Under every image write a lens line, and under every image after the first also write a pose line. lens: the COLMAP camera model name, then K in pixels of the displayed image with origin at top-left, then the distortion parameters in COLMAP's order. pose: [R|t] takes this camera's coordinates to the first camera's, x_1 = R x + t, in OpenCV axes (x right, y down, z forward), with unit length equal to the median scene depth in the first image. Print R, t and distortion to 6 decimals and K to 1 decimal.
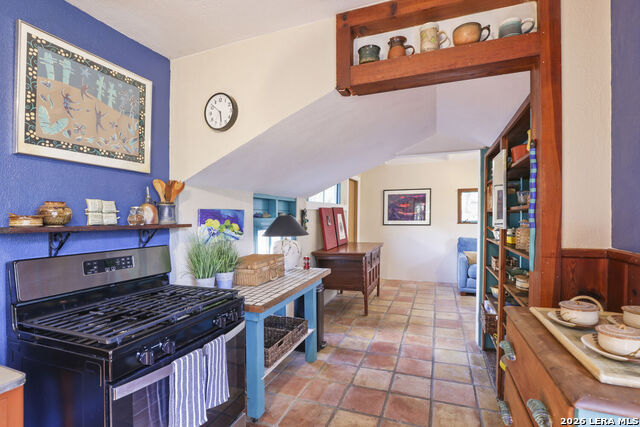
lens RADIAL K [[296.3, 0, 320.1], [0, 296.3, 215.9], [0, 0, 1]] dist [-0.024952, 0.005343]
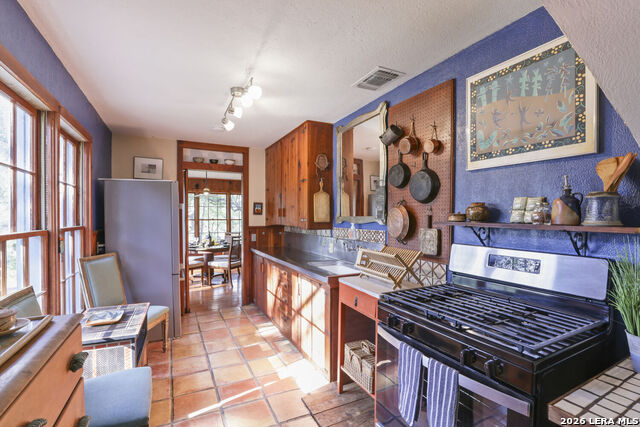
lens RADIAL K [[296.3, 0, 320.8], [0, 296.3, 215.3], [0, 0, 1]] dist [-0.024952, 0.005343]
pose [[-0.654316, 0.000656, -0.756221, 0.461243], [-0.002508, 0.999992, 0.003038, 0.006040], [0.756217, 0.003885, -0.654310, 1.169625]]
